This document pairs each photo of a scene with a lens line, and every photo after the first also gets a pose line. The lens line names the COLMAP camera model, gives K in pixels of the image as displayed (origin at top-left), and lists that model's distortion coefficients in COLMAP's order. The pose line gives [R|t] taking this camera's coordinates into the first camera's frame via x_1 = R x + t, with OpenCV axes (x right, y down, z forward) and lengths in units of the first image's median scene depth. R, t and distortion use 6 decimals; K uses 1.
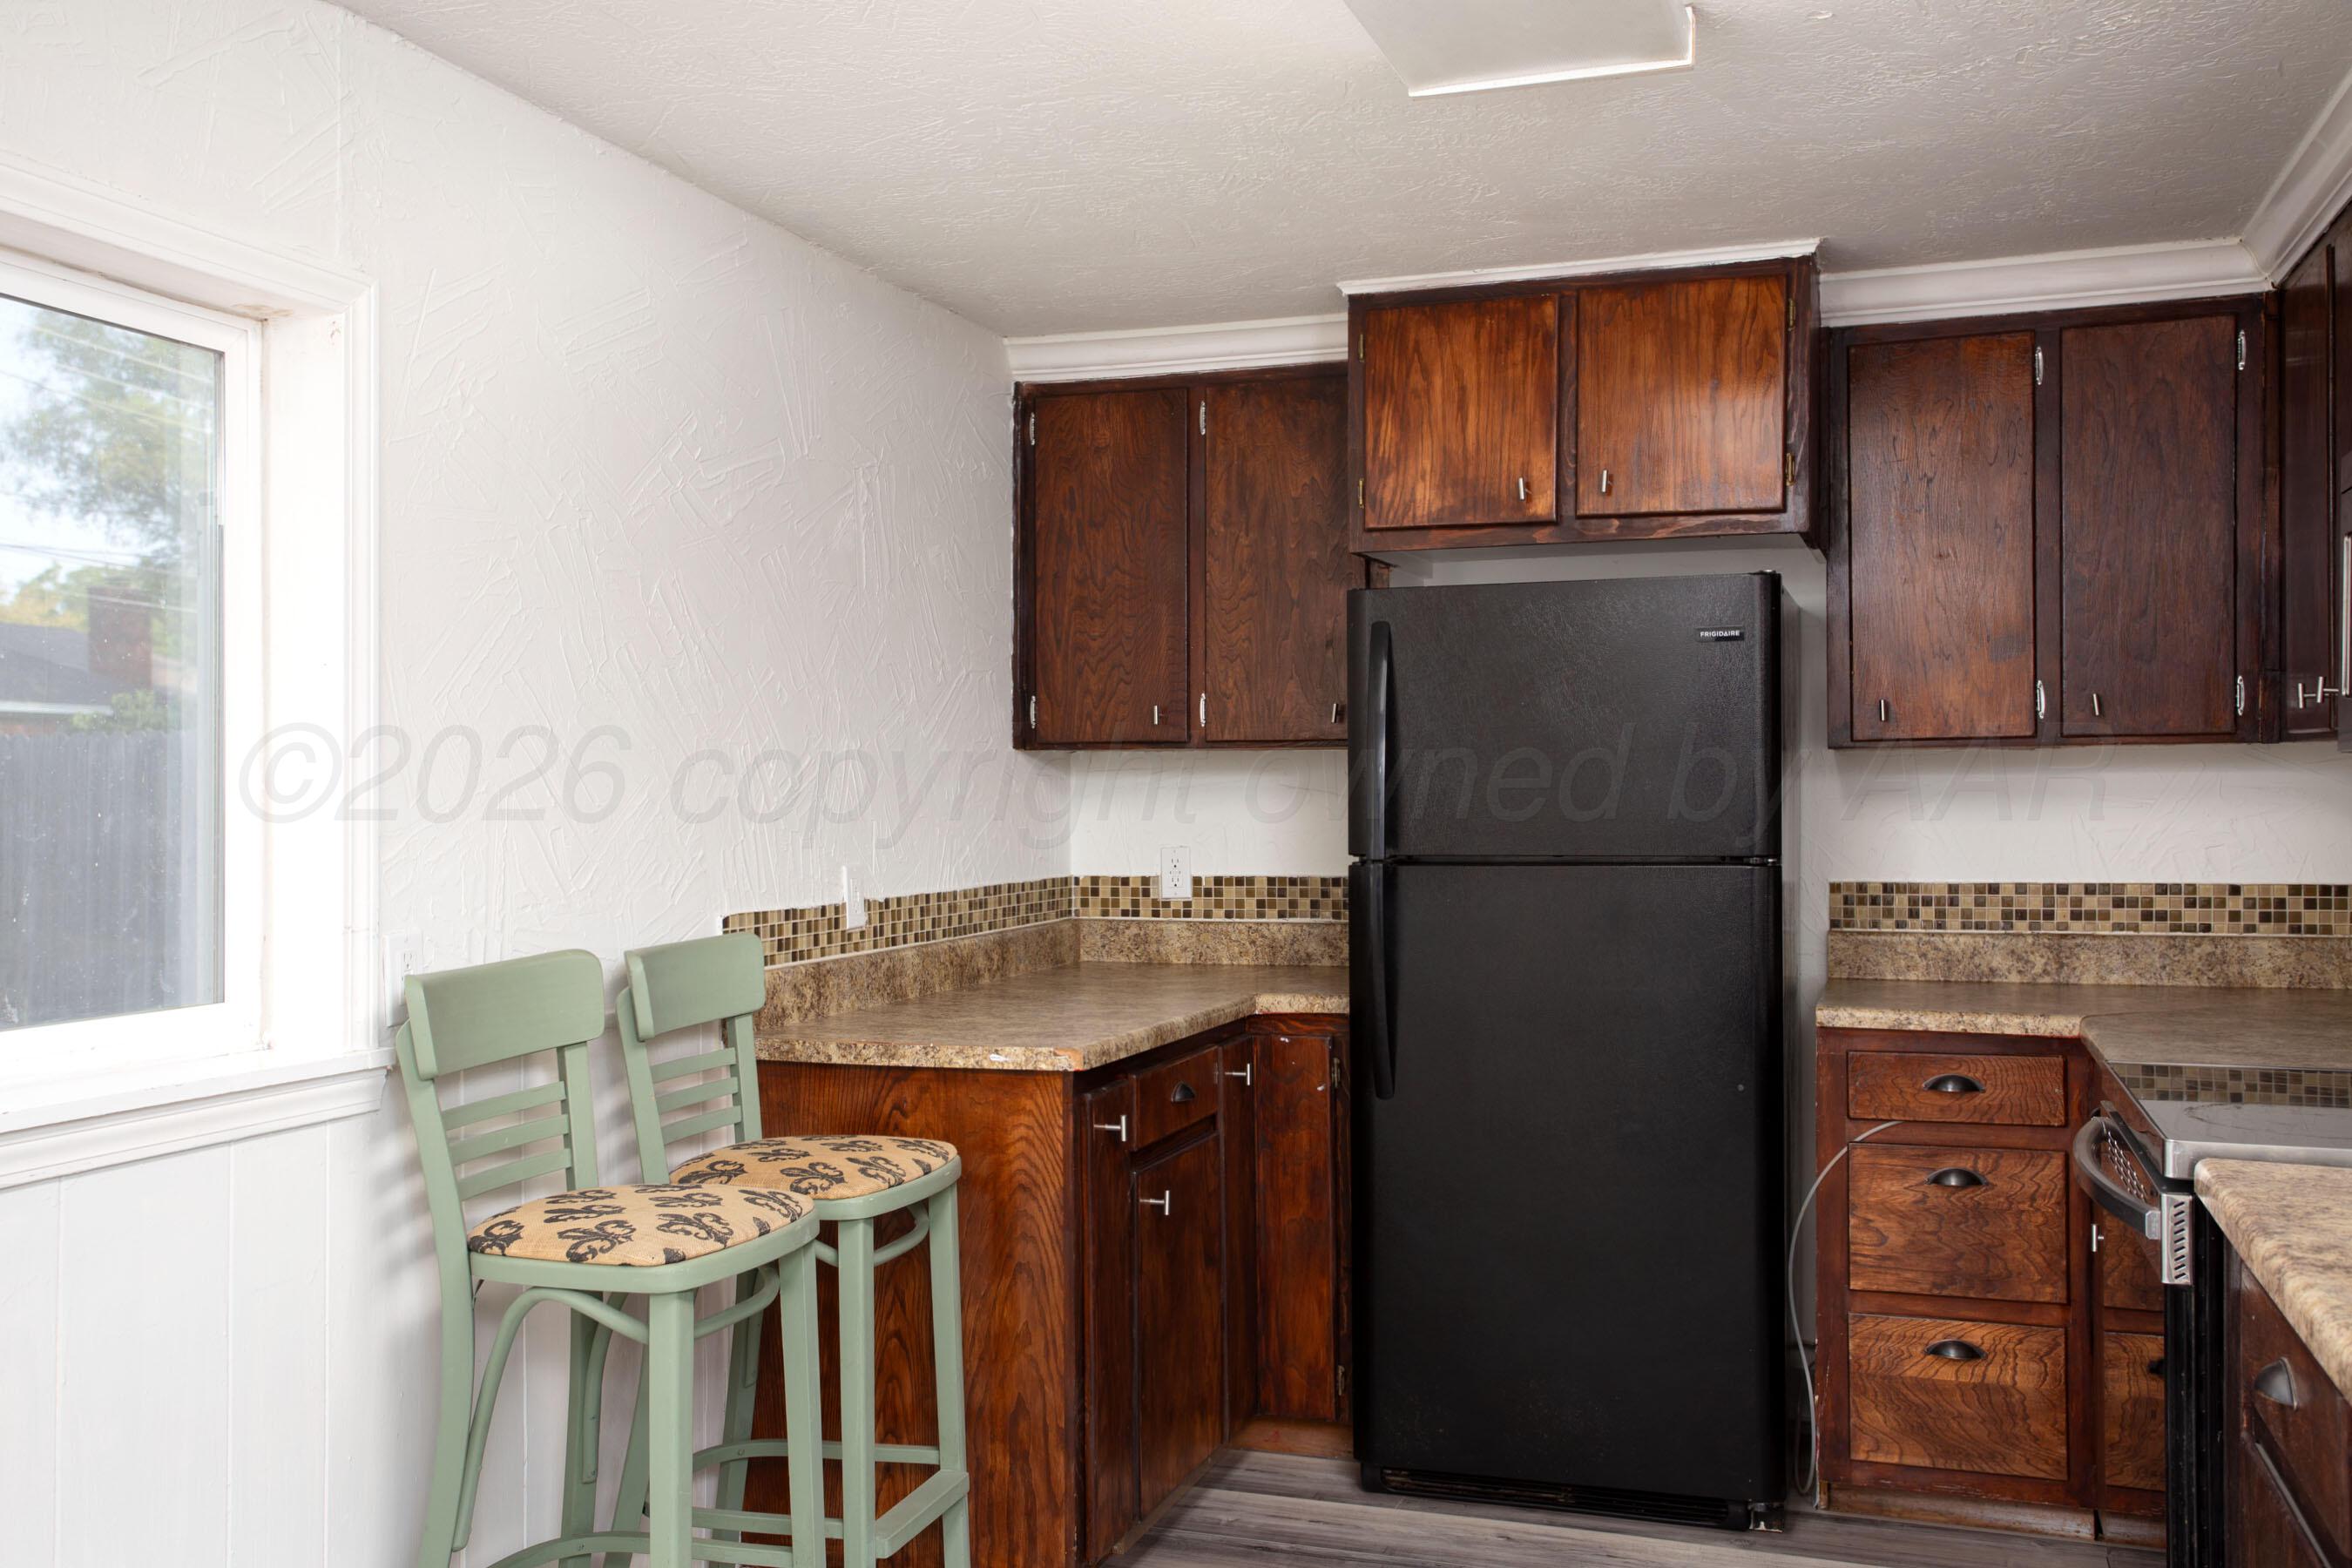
lens RADIAL K [[2111.3, 0, 1176.8], [0, 2111.3, 774.2], [0, 0, 1]] dist [-0.014713, 0.113012]
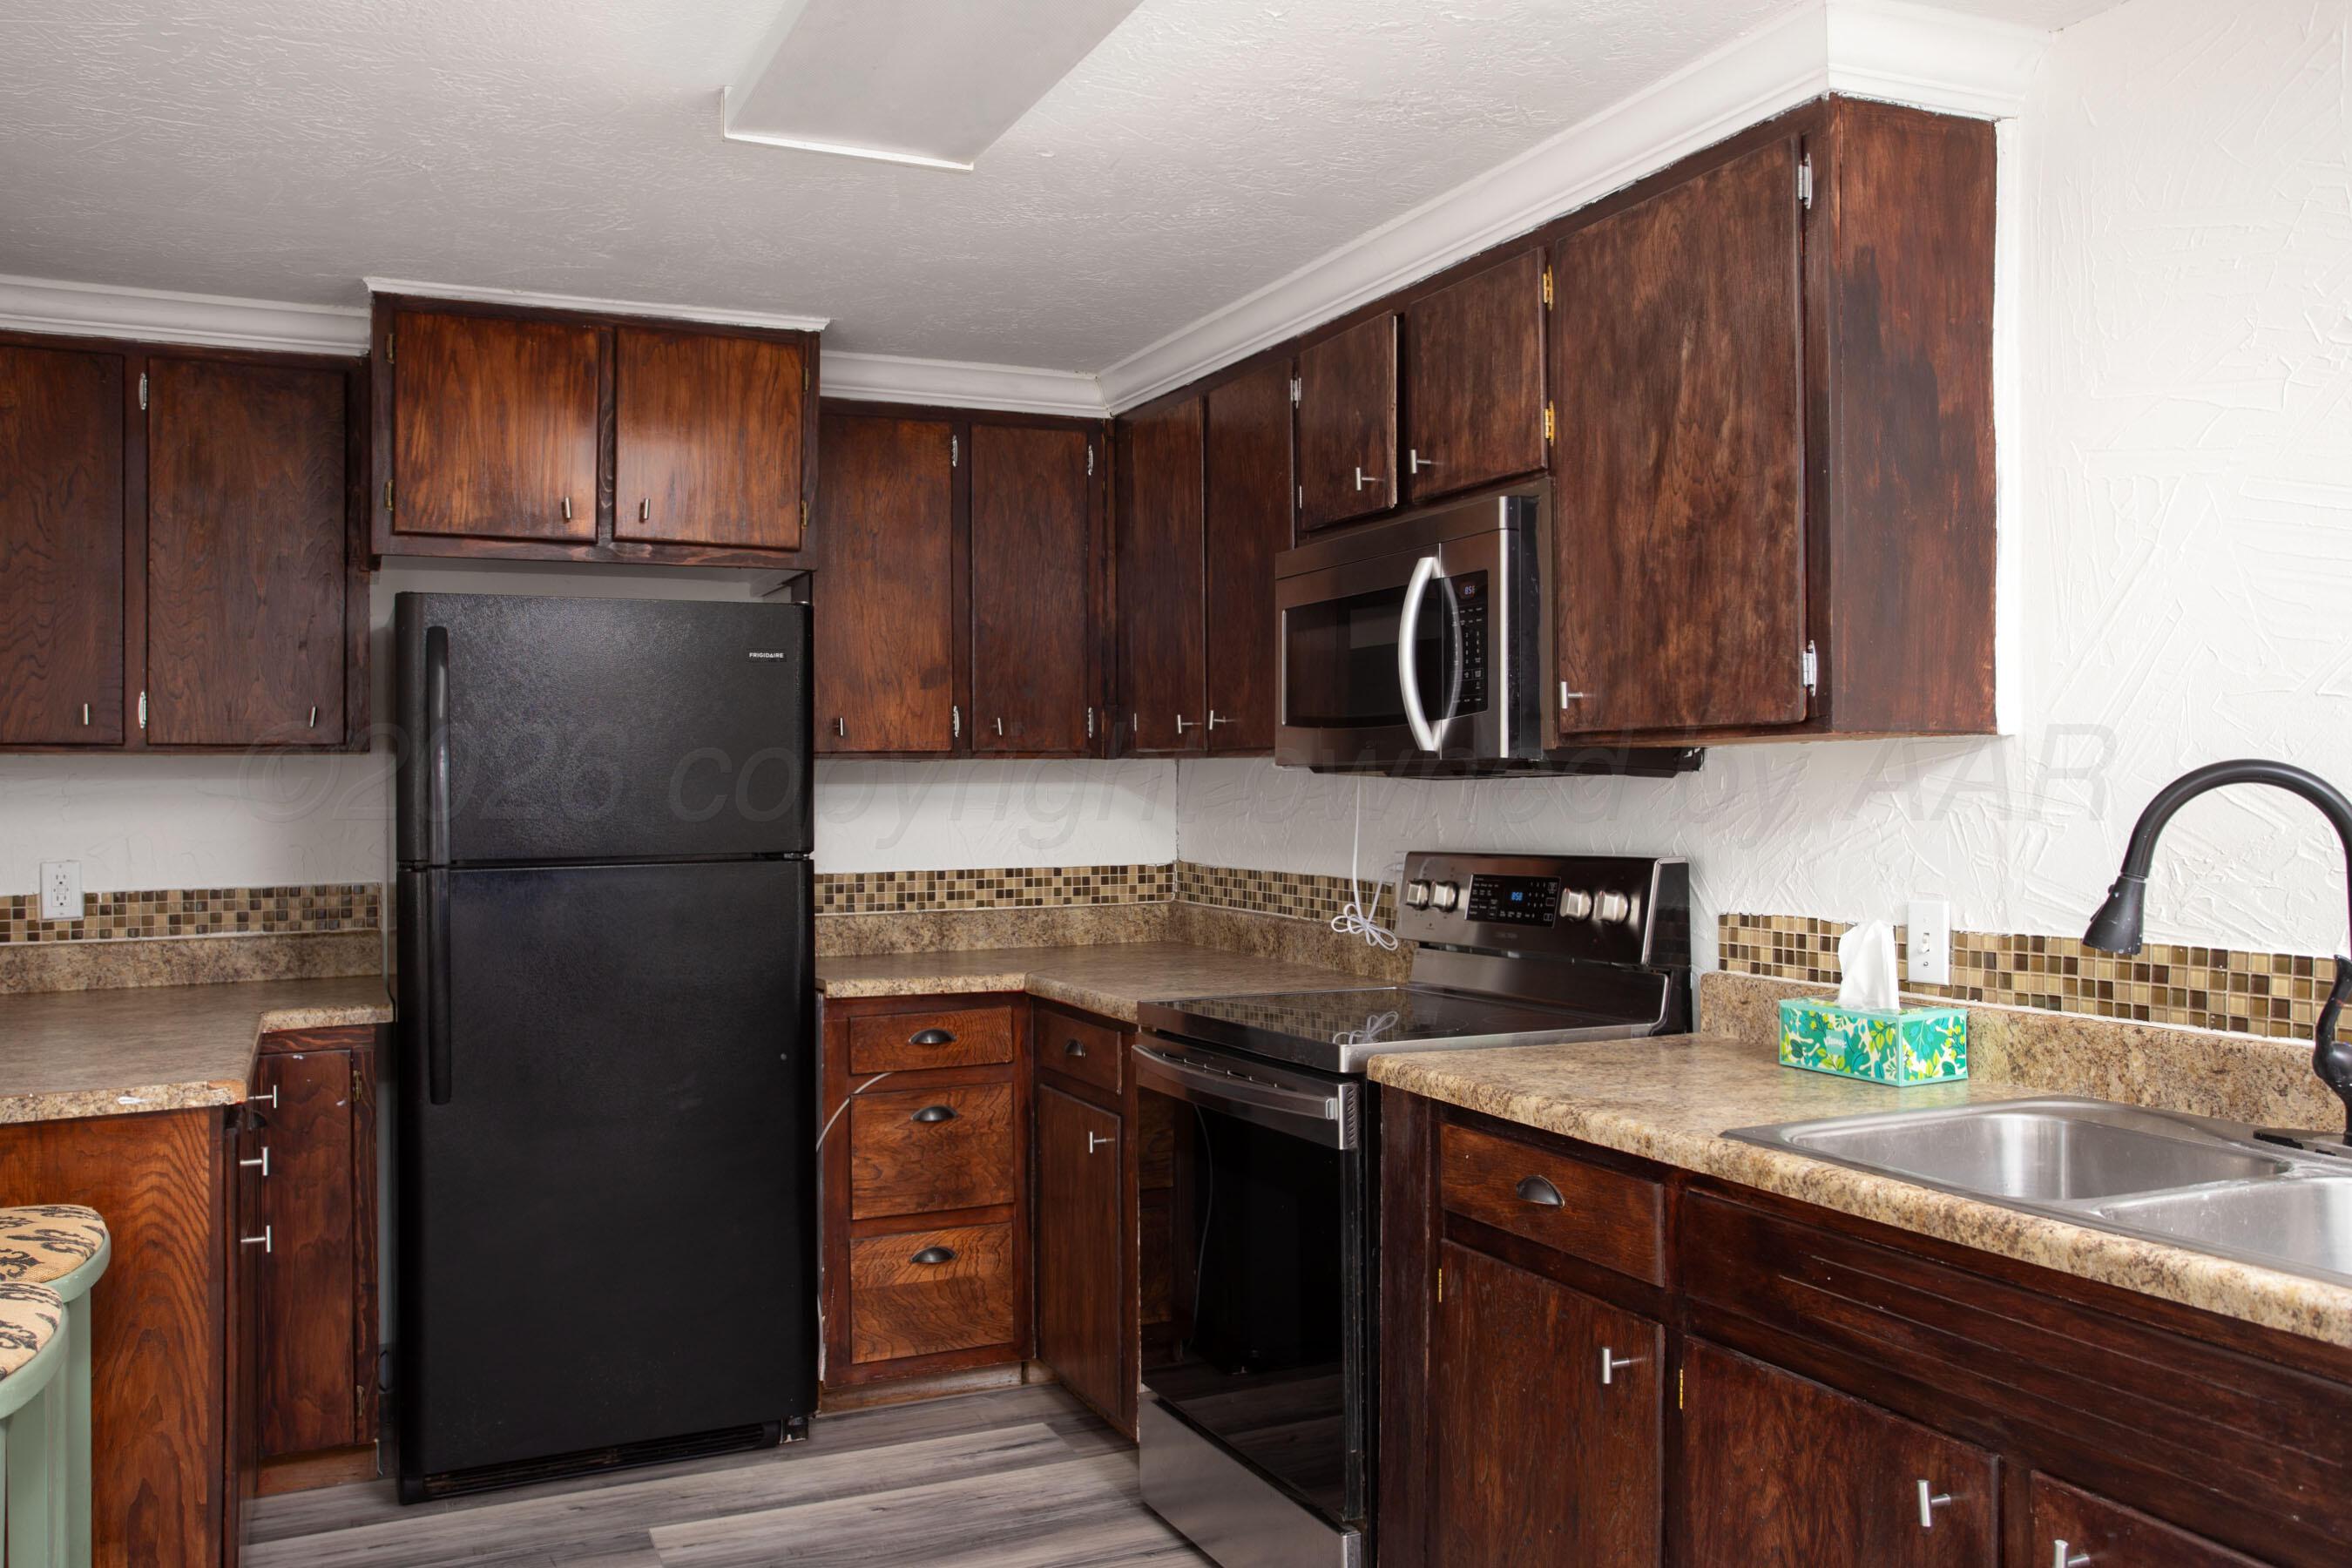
lens RADIAL K [[1904.4, 0, 1176.0], [0, 1904.4, 784.0], [0, 0, 1]] dist [-0.035679, 0.075110]
pose [[0.720723, 0.002006, 0.693220, -0.272903], [-0.000357, 0.999997, -0.002523, 0.004237], [-0.693223, 0.001571, 0.720721, 0.111452]]
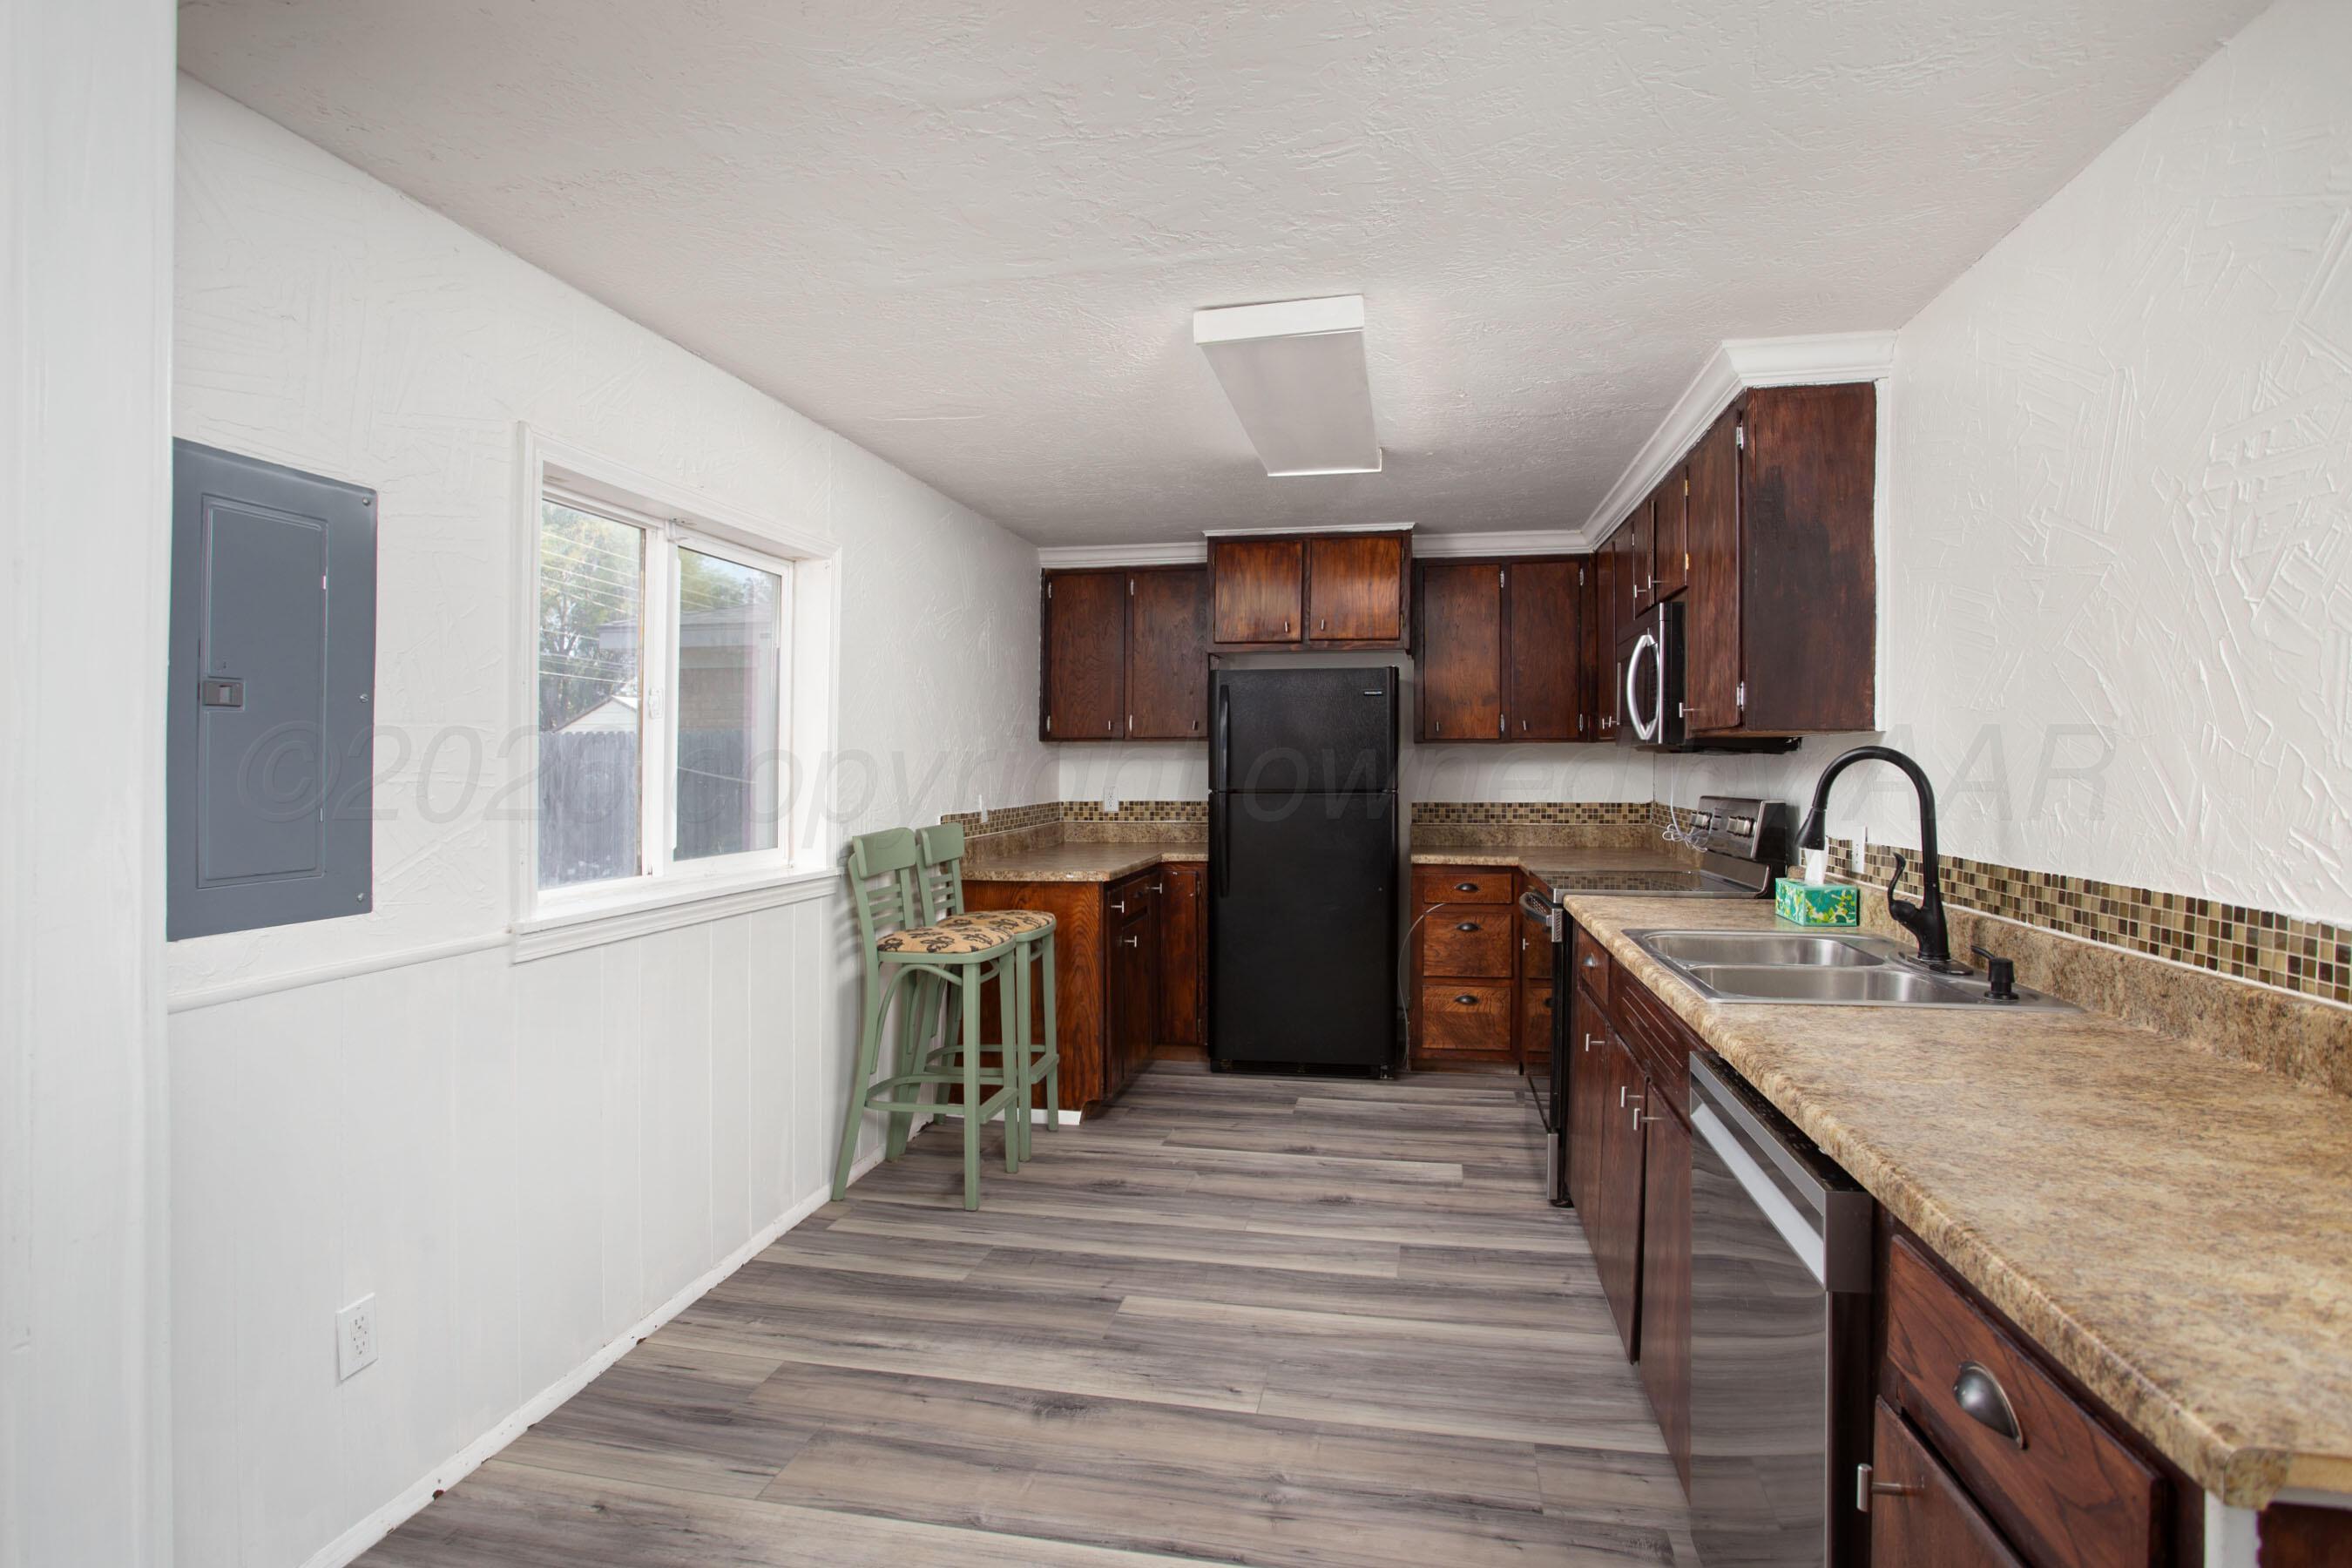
lens RADIAL K [[1204.9, 0, 1165.0], [0, 1204.9, 776.1], [0, 0, 1]] dist [-0.060553, 0.000414]
pose [[0.990715, 0.002861, 0.135928, -0.139085], [-0.005184, 0.999846, 0.016740, 0.003195], [-0.135860, -0.017289, 0.990577, -0.257257]]
